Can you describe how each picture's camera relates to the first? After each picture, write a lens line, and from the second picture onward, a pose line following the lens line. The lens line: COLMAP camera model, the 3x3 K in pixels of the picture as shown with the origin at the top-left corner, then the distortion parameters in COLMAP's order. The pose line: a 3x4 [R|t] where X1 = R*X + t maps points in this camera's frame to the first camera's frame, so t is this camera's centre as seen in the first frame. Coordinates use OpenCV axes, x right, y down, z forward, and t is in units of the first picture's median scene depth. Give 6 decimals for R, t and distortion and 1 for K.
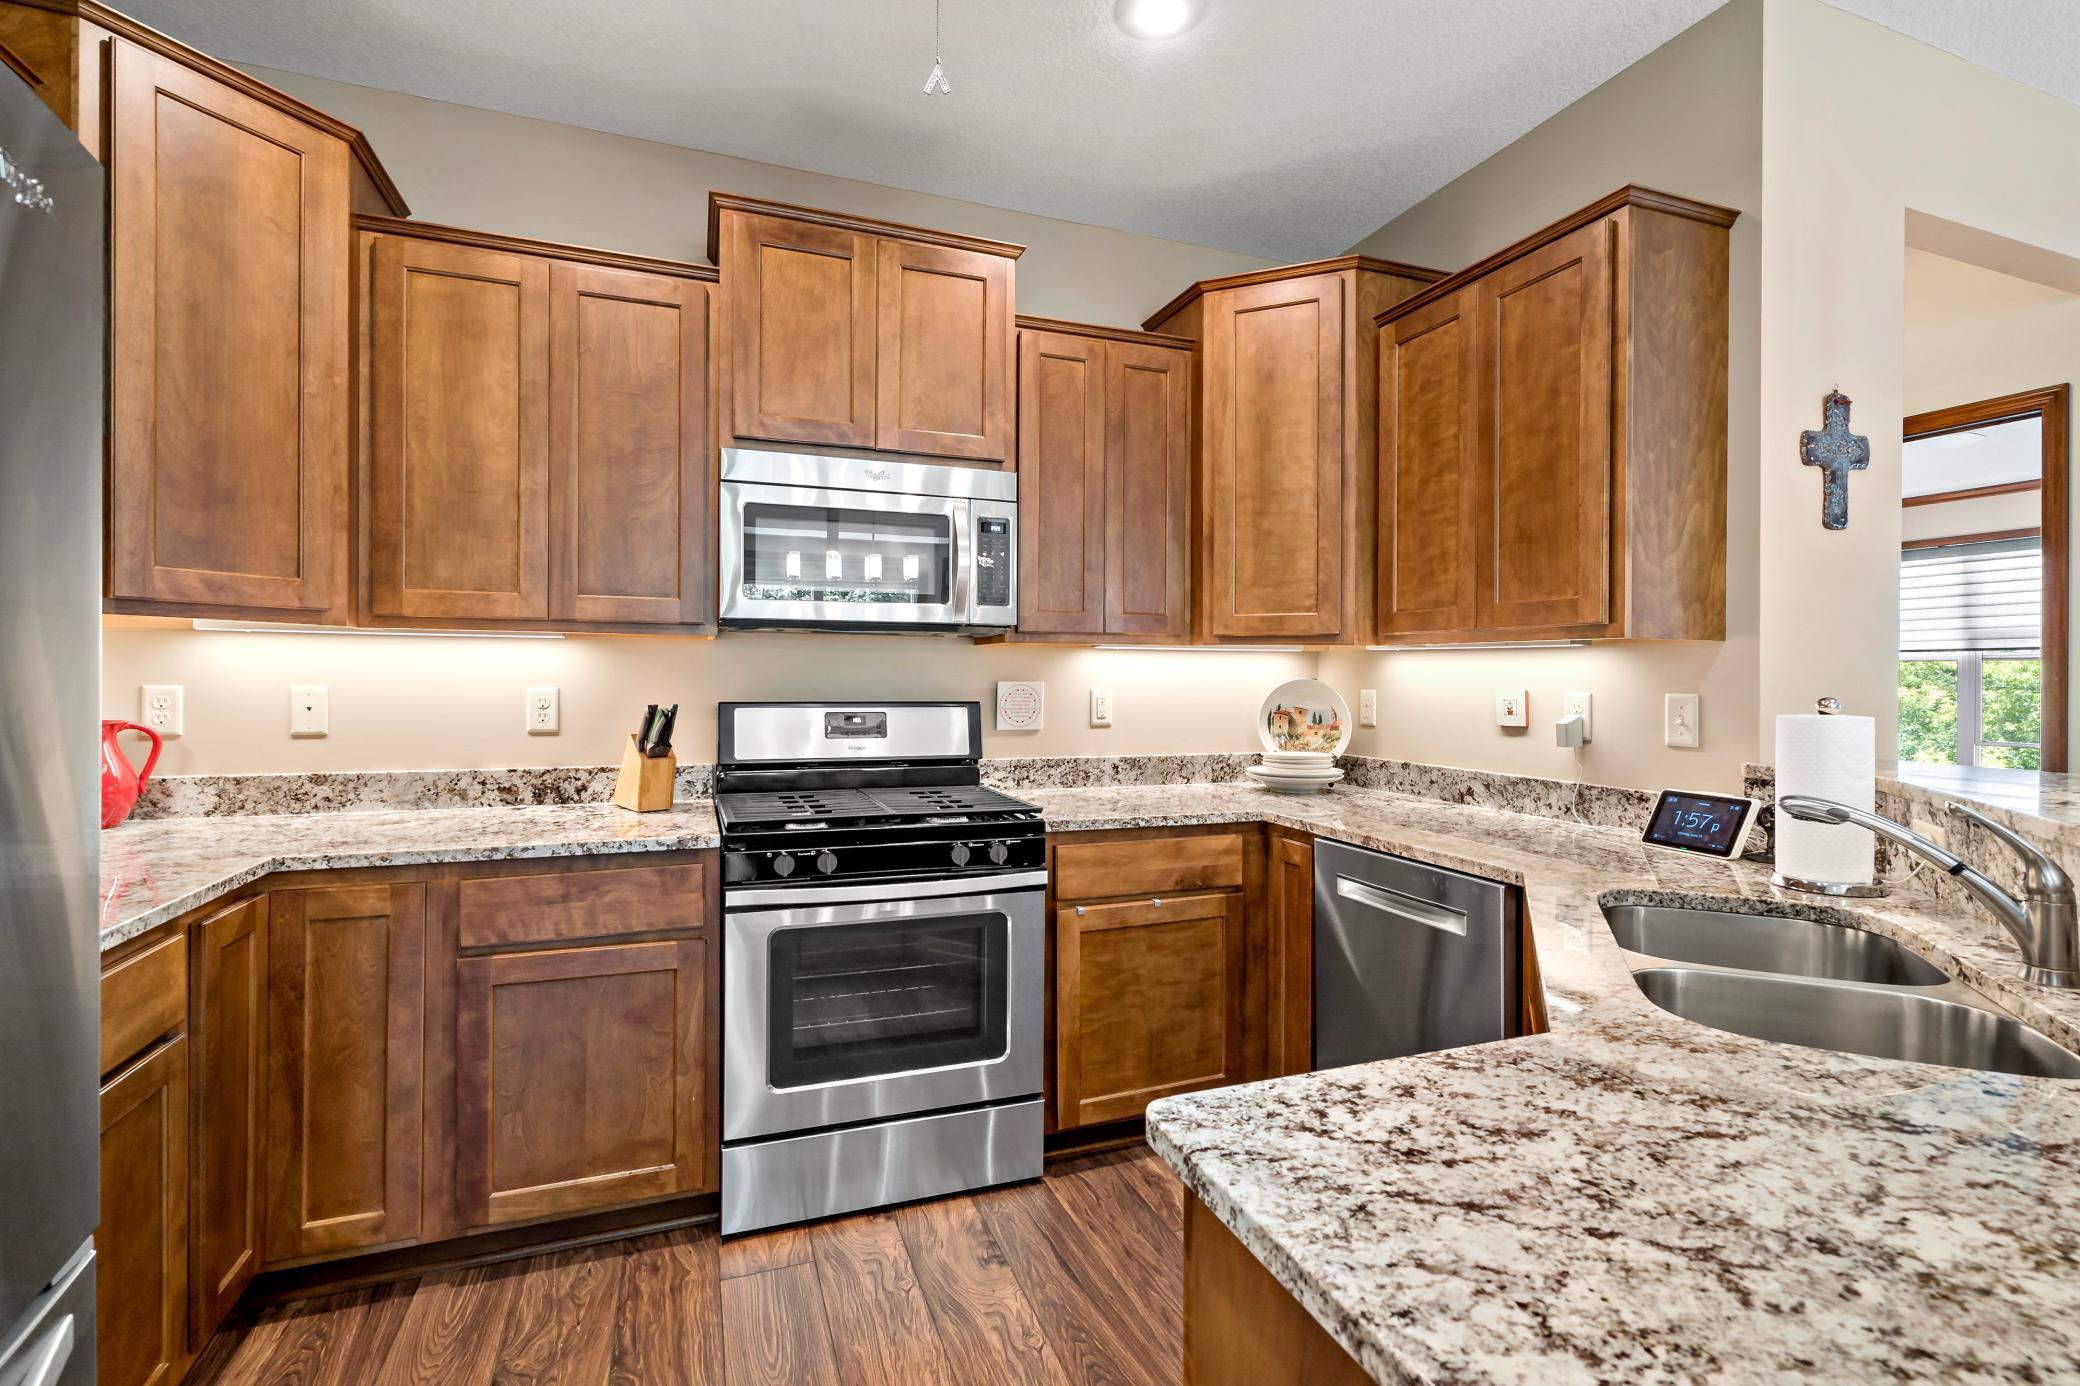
lens RADIAL K [[945.9, 0, 1046.0], [0, 945.9, 687.8], [0, 0, 1]] dist [-0.013245, -0.000172]
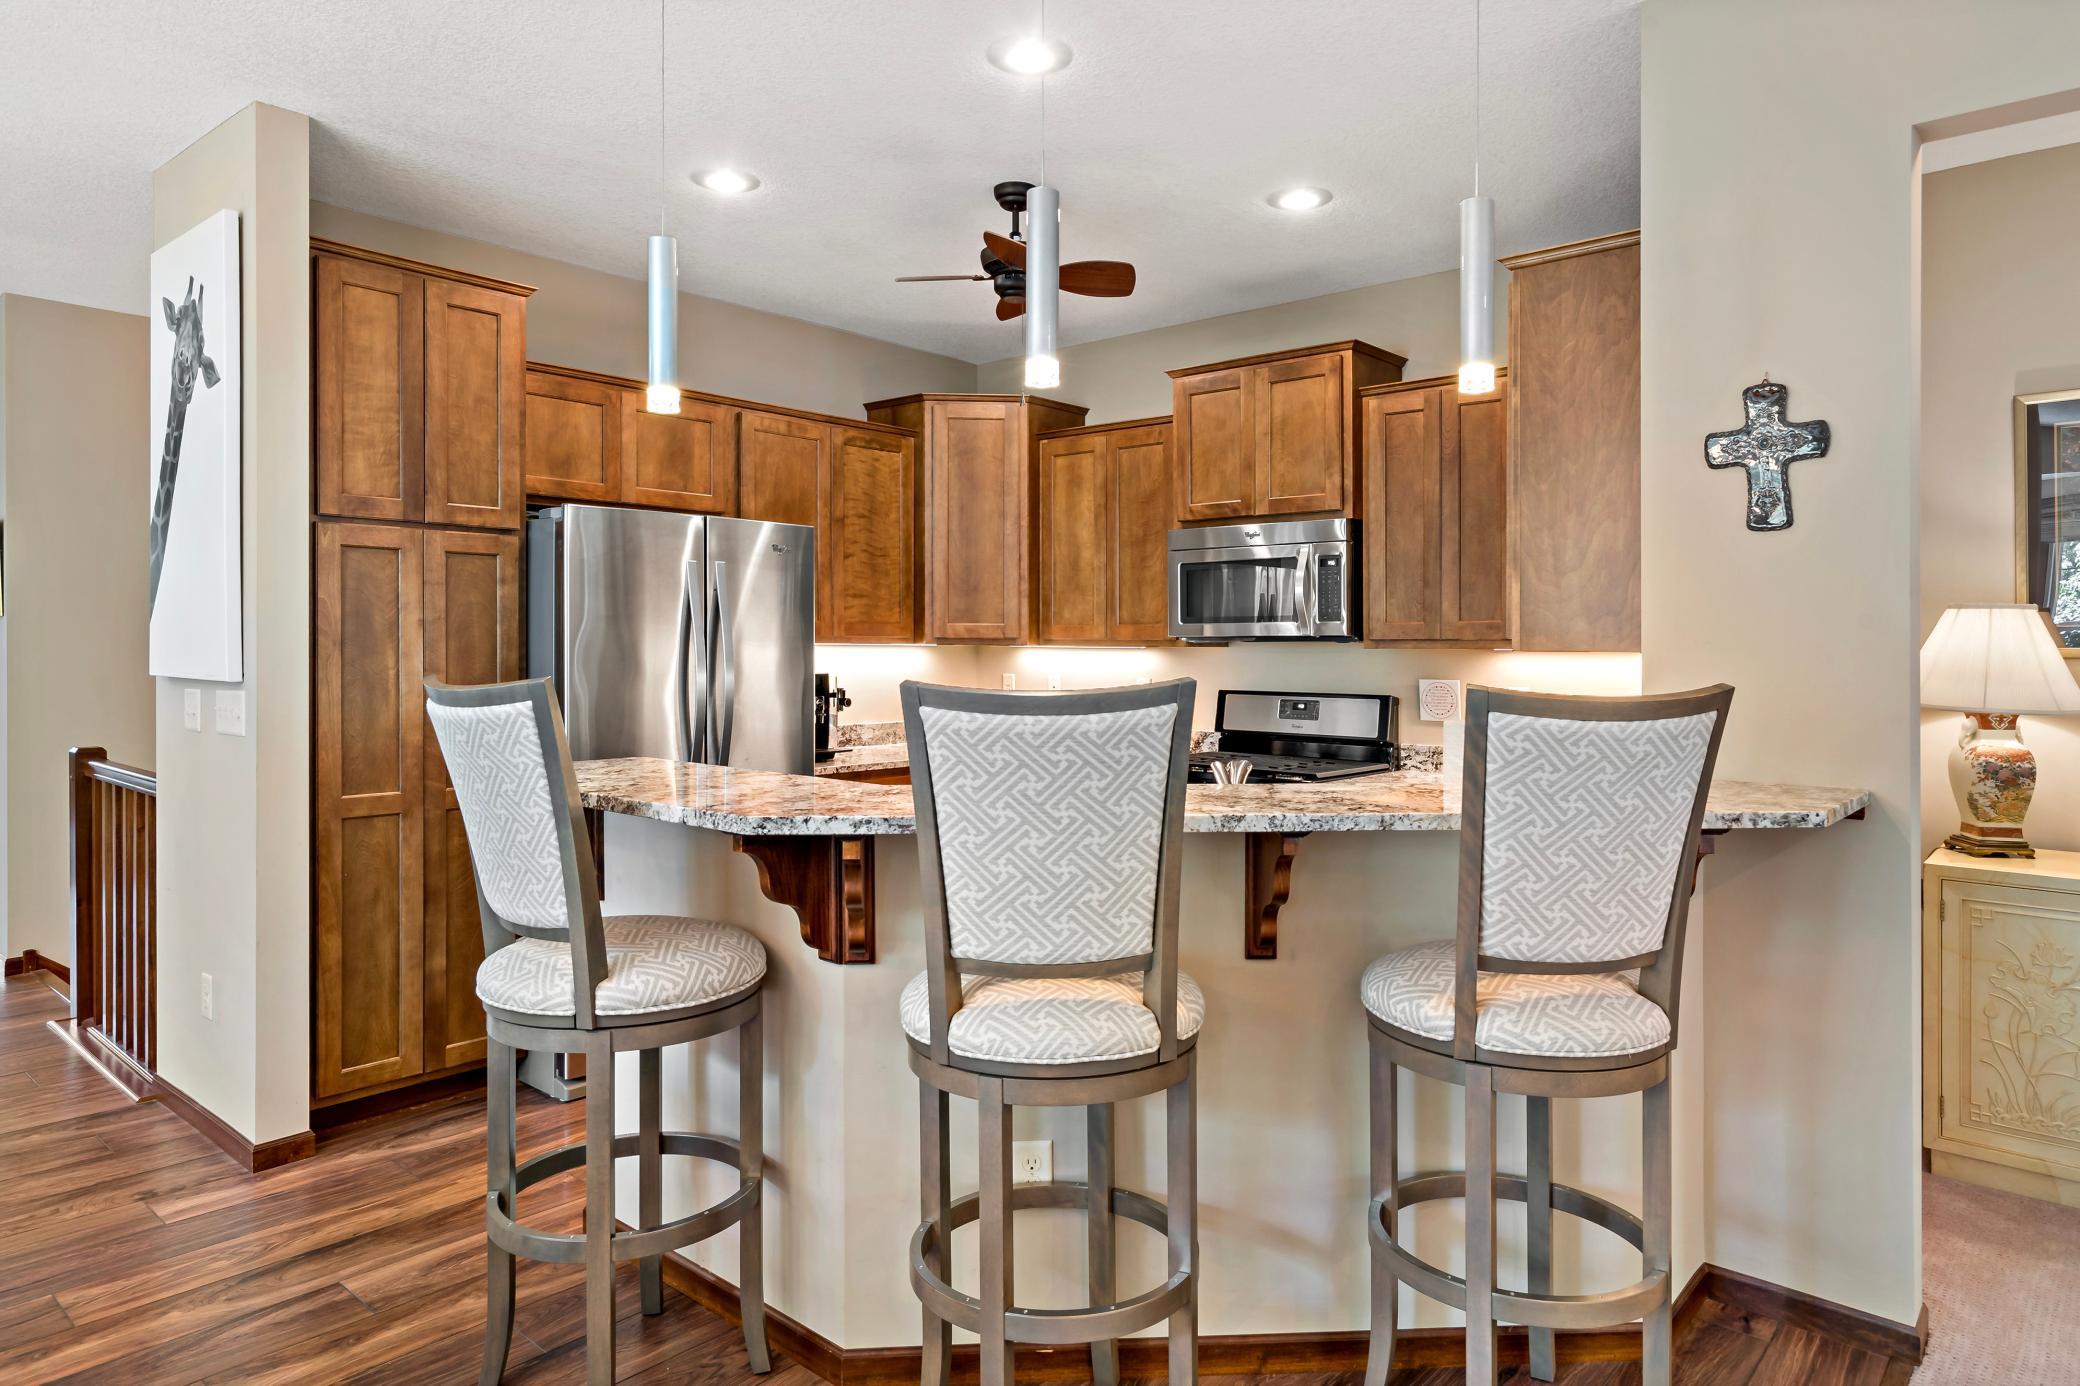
lens RADIAL K [[1219.7, 0, 1037.7], [0, 1219.7, 671.1], [0, 0, 1]] dist [0.005521, 0.003816]
pose [[0.465169, 0.012907, -0.885128, 1.393108], [-0.014634, 0.999869, 0.006889, -0.026944], [0.885101, 0.009748, 0.465297, -0.161271]]
